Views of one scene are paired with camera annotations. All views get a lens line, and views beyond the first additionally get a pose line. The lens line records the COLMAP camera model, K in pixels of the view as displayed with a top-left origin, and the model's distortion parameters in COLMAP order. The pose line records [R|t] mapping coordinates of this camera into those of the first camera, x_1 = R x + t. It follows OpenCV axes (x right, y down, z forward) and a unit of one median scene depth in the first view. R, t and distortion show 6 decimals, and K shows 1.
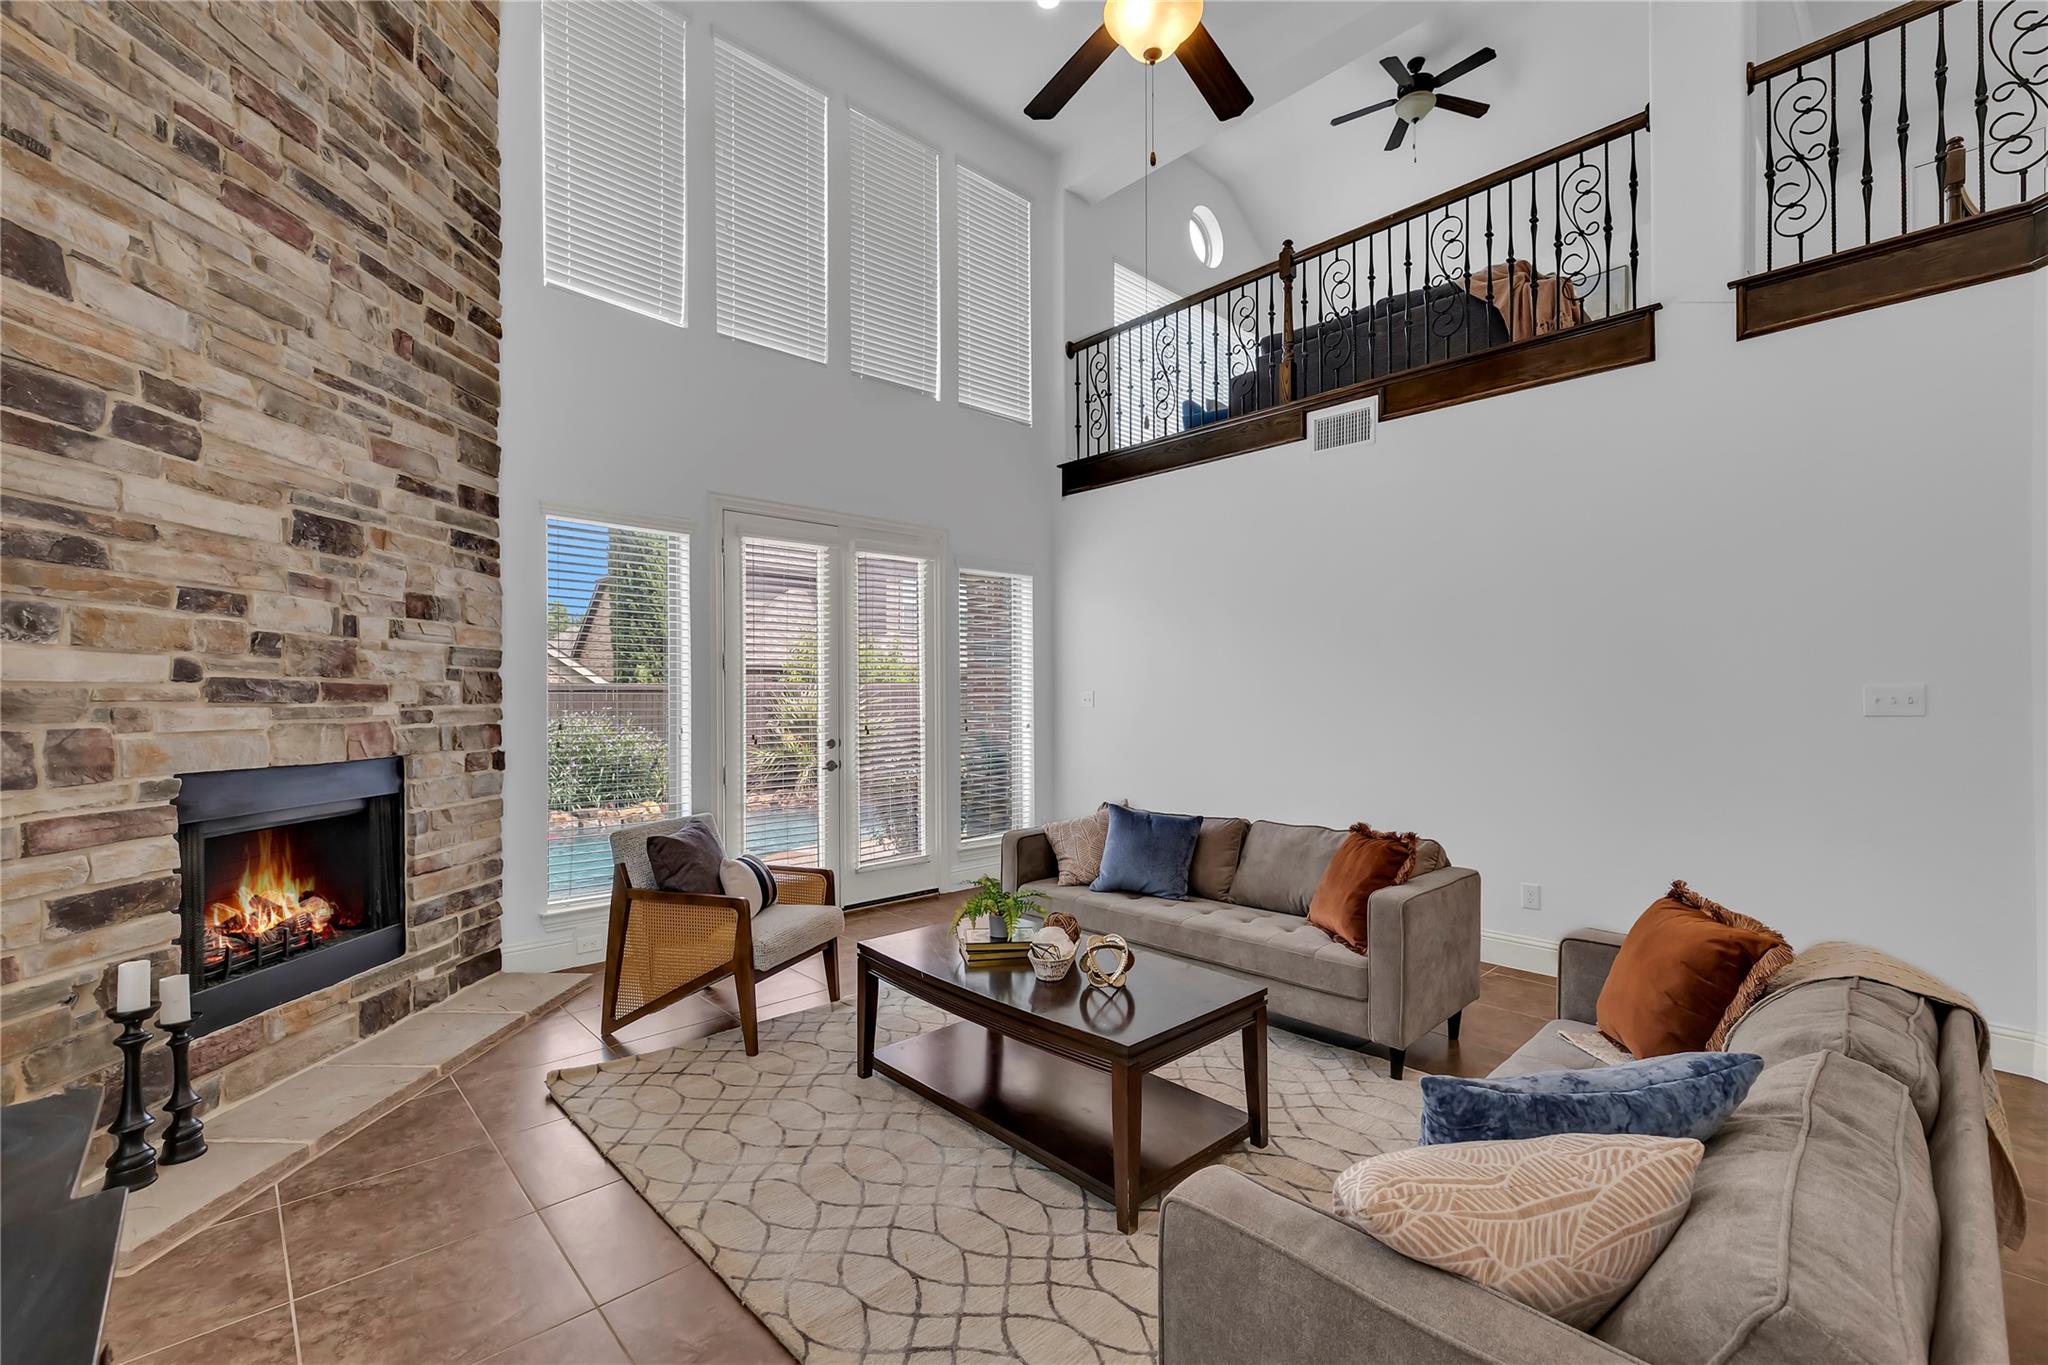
lens RADIAL K [[856.3, 0, 1024.0], [0, 856.3, 682.5], [0, 0, 1]] dist [0.001505, 0.000007]
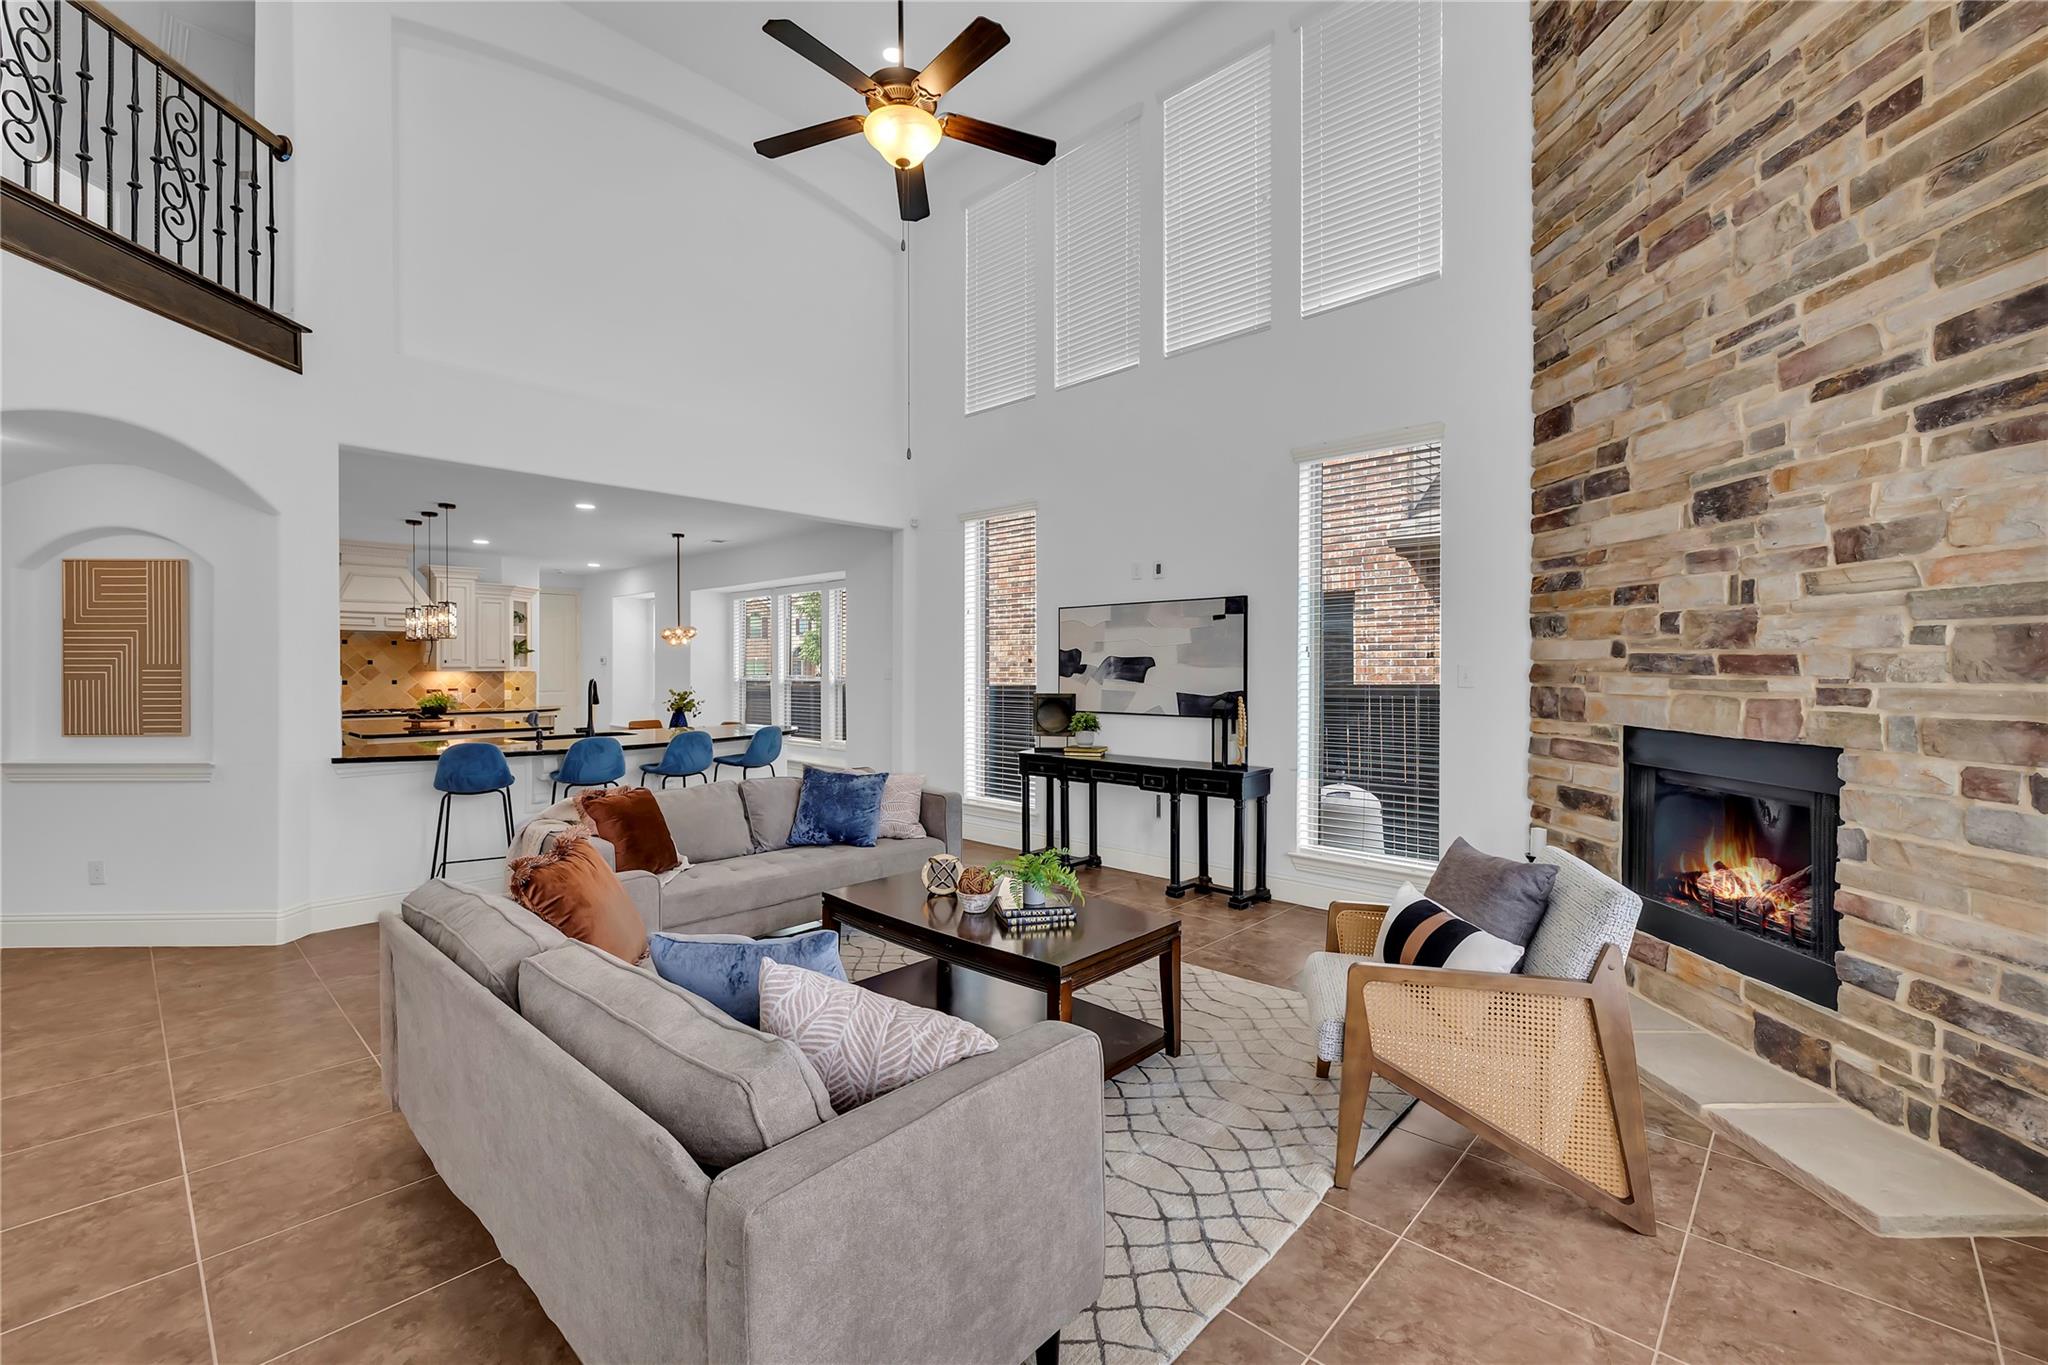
lens RADIAL K [[856.3, 0, 1024.0], [0, 856.3, 682.5], [0, 0, 1]] dist [0.001505, 0.000007]
pose [[-0.997953, 0.004011, -0.063825, 0.045218], [0.003771, 0.999985, 0.003876, 0.025182], [0.063839, 0.003628, -0.997954, 1.925480]]
